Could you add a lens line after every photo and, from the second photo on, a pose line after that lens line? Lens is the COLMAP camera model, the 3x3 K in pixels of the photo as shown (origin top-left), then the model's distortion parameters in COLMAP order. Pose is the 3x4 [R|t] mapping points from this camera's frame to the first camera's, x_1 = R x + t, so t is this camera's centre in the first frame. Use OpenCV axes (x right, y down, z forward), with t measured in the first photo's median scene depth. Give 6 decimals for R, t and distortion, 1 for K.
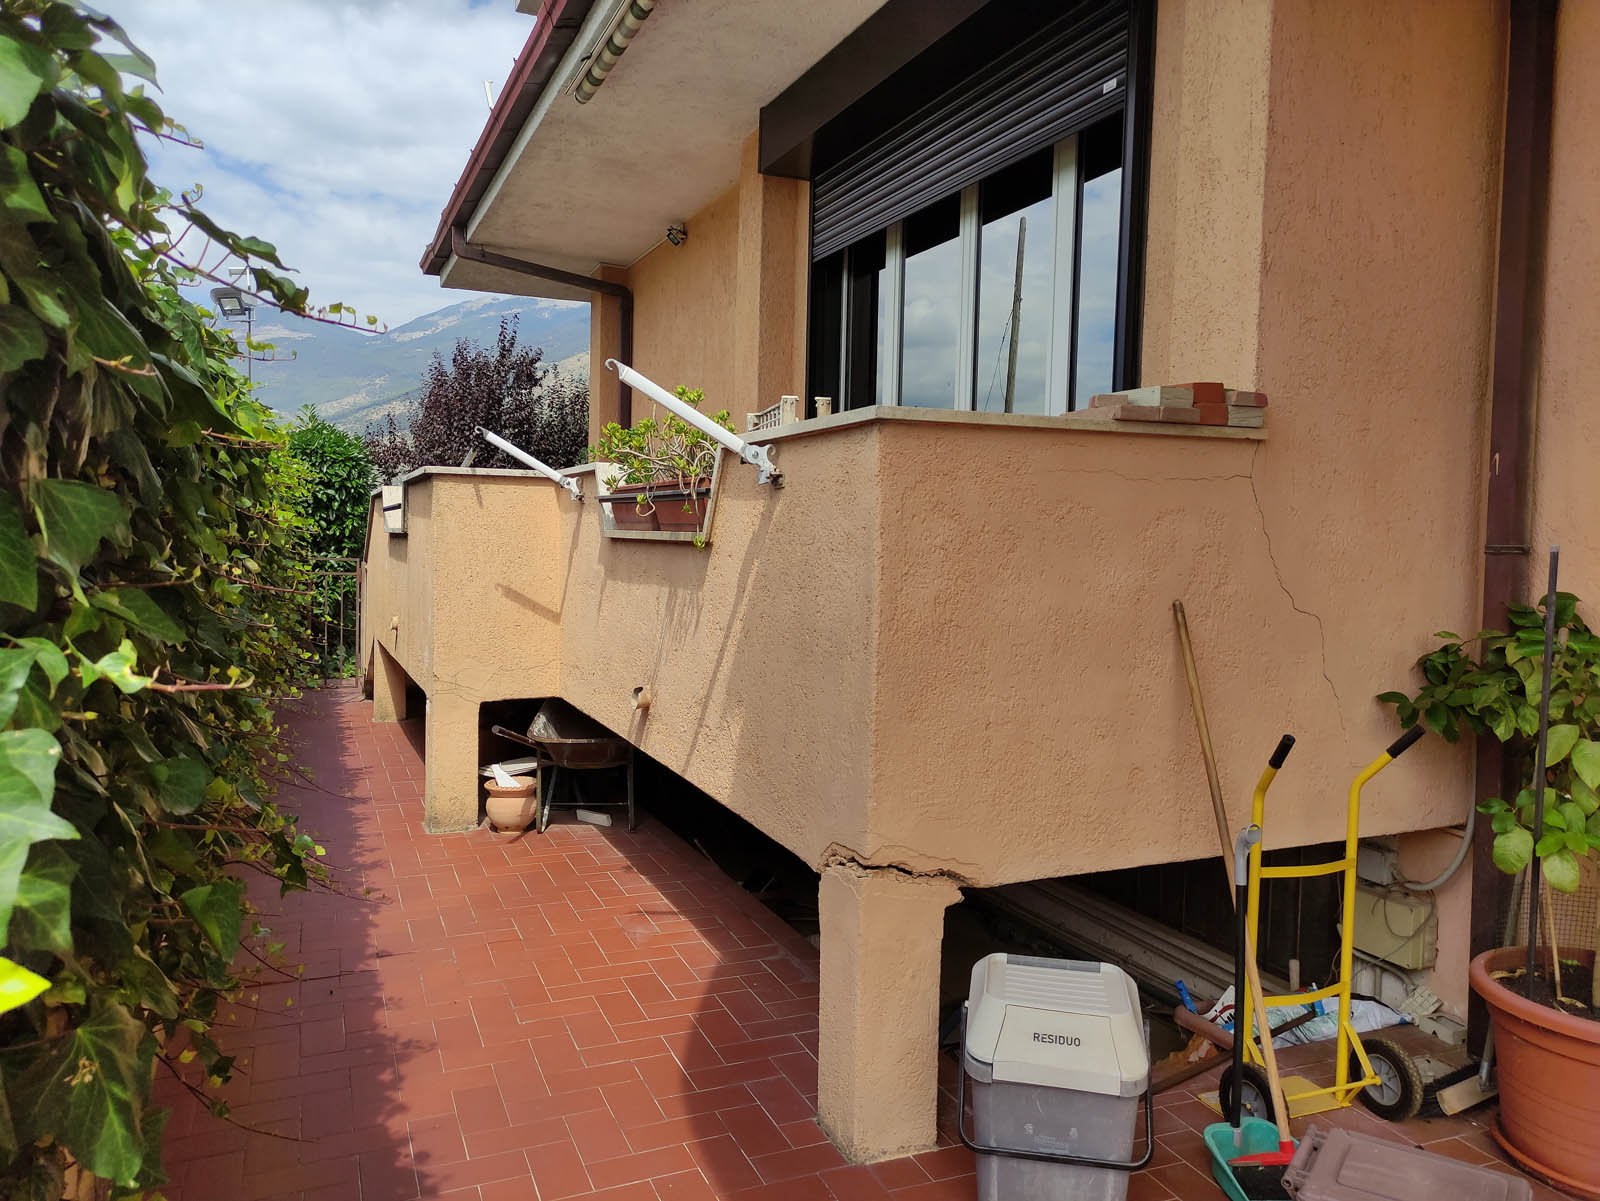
lens RADIAL K [[1159.7, 0, 804.9], [0, 1159.7, 601.2], [0, 0, 1]] dist [0.049295, -0.036613]
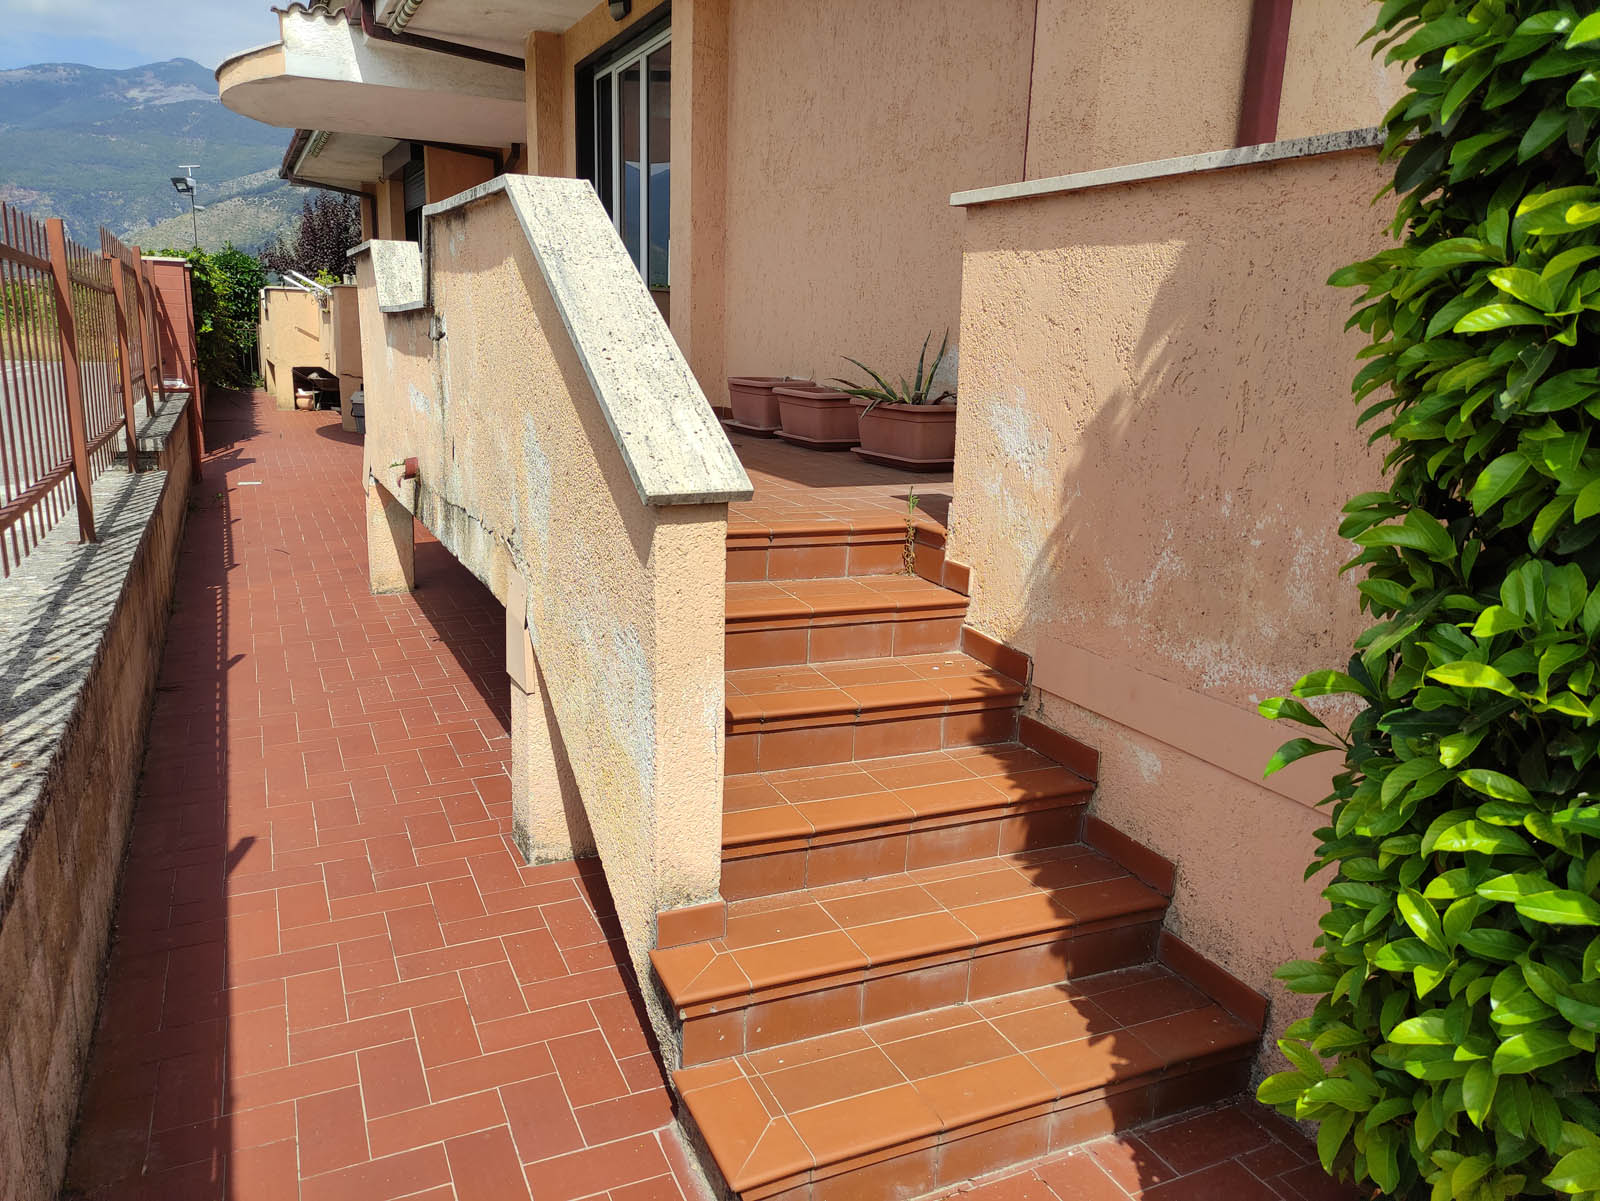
lens RADIAL K [[1159.7, 0, 795.9], [0, 1159.7, 598.0], [0, 0, 1]] dist [0.049295, -0.036613]
pose [[0.999359, 0.006140, 0.035280, 0.558872], [-0.012092, 0.985189, 0.171045, 0.085887], [-0.033707, -0.171362, 0.984631, -1.295248]]
